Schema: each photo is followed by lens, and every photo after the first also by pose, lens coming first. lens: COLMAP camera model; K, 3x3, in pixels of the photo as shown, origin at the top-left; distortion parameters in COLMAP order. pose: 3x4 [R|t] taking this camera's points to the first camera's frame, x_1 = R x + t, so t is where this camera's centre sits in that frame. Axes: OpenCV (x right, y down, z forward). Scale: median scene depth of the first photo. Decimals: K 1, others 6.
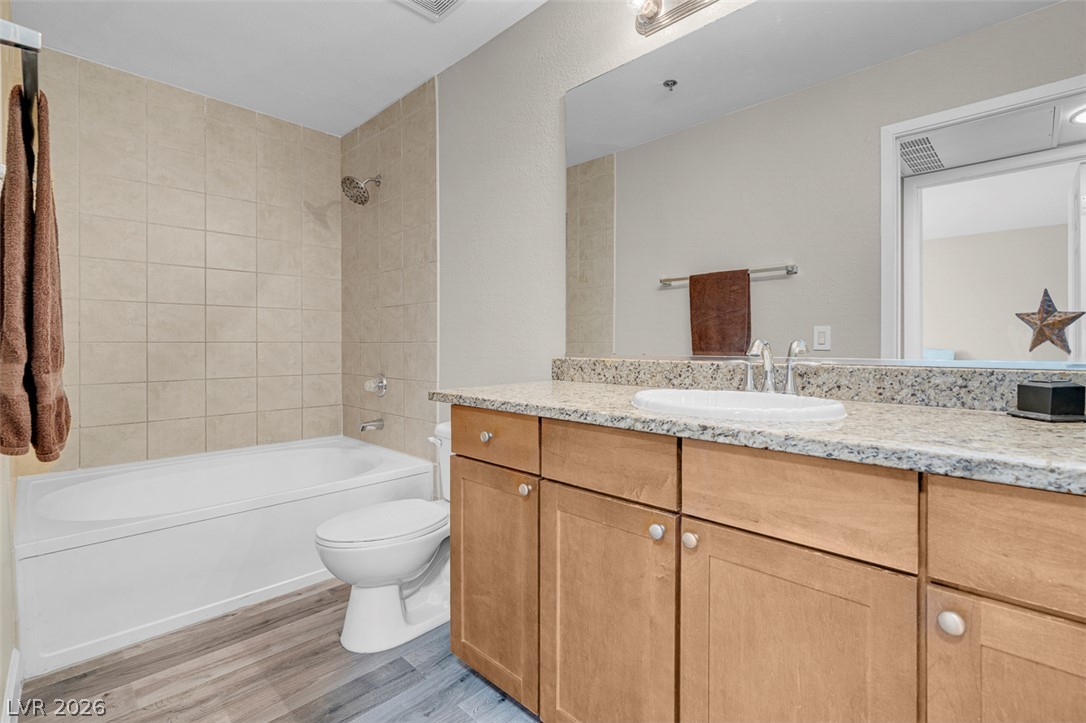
lens RADIAL K [[496.3, 0, 543.7], [0, 496.3, 354.6], [0, 0, 1]] dist [-0.000167, 0.000227]
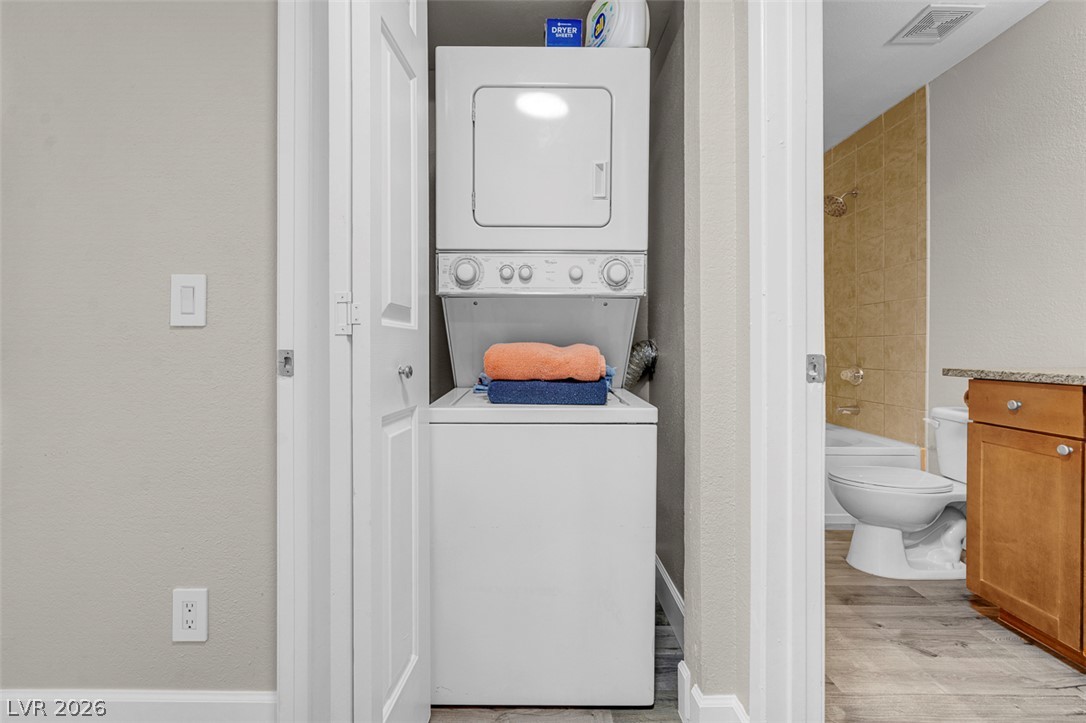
lens RADIAL K [[496.3, 0, 536.8], [0, 496.3, 350.0], [0, 0, 1]] dist [-0.000167, 0.000227]
pose [[0.695372, 0.007310, -0.718612, -0.051829], [-0.024109, 0.999623, -0.013161, 0.069501], [0.718245, 0.026477, 0.695286, -0.551471]]
